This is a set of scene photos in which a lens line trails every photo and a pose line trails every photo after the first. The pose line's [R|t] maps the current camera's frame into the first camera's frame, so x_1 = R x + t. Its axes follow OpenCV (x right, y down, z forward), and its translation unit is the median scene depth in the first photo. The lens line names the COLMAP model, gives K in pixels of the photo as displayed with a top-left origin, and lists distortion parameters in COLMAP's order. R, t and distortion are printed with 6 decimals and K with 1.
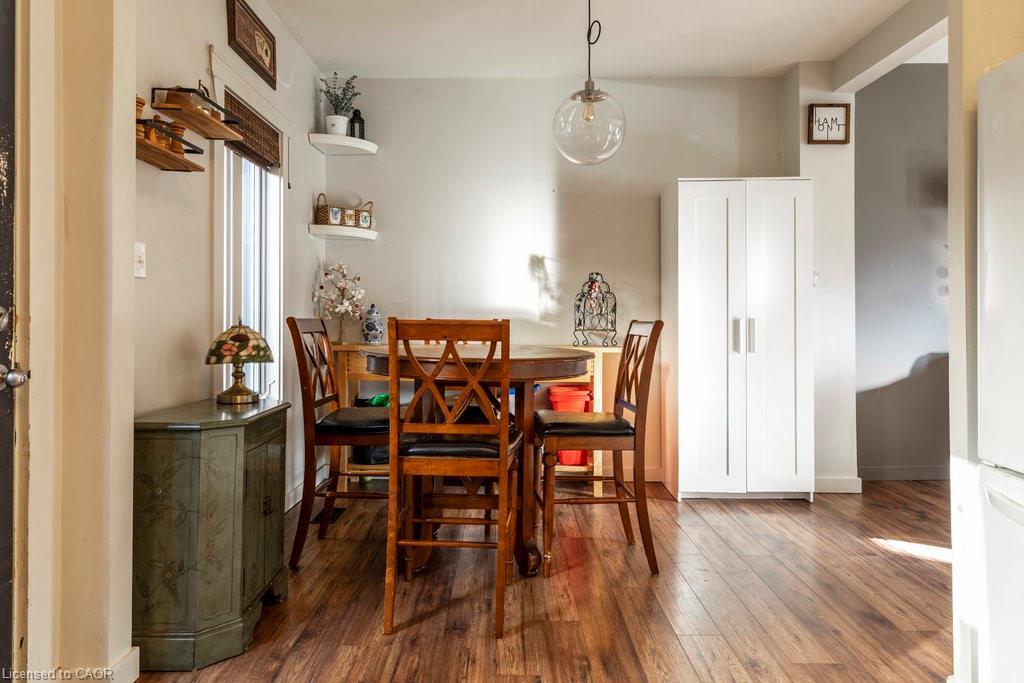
lens RADIAL K [[677.0, 0, 509.0], [0, 677.0, 312.4], [0, 0, 1]] dist [0.001917, 0.001174]
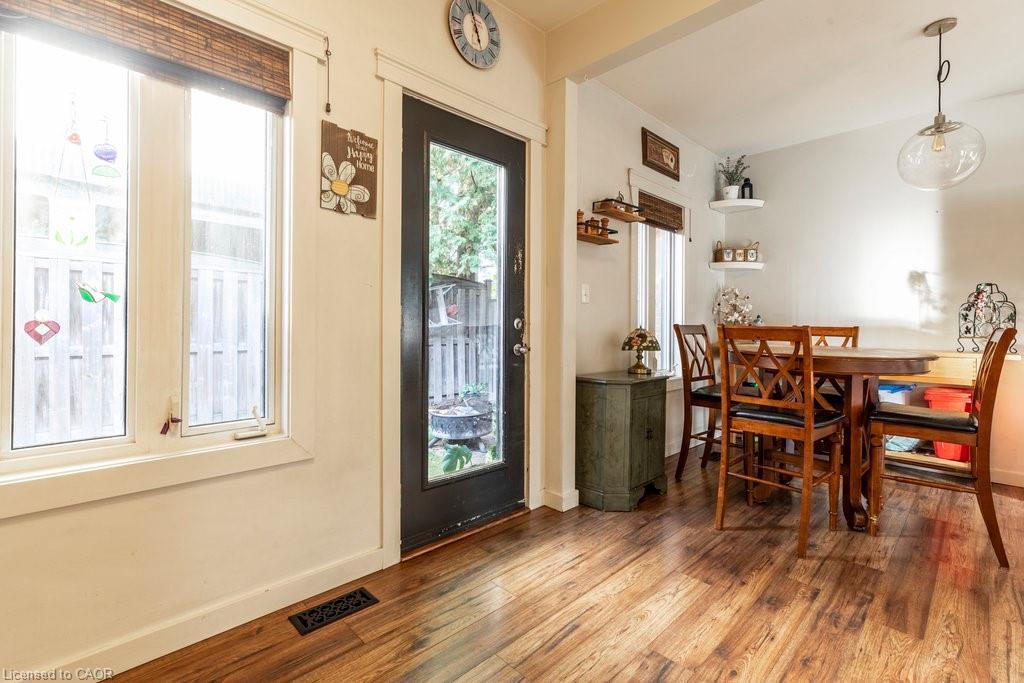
lens RADIAL K [[467.0, 0, 509.1], [0, 467.0, 323.8], [0, 0, 1]] dist [0.001083, 0.000124]
pose [[0.701330, 0.002753, -0.712832, 0.183141], [0.000325, 0.999991, 0.004182, 0.001731], [0.712837, -0.003164, 0.701323, -0.062862]]
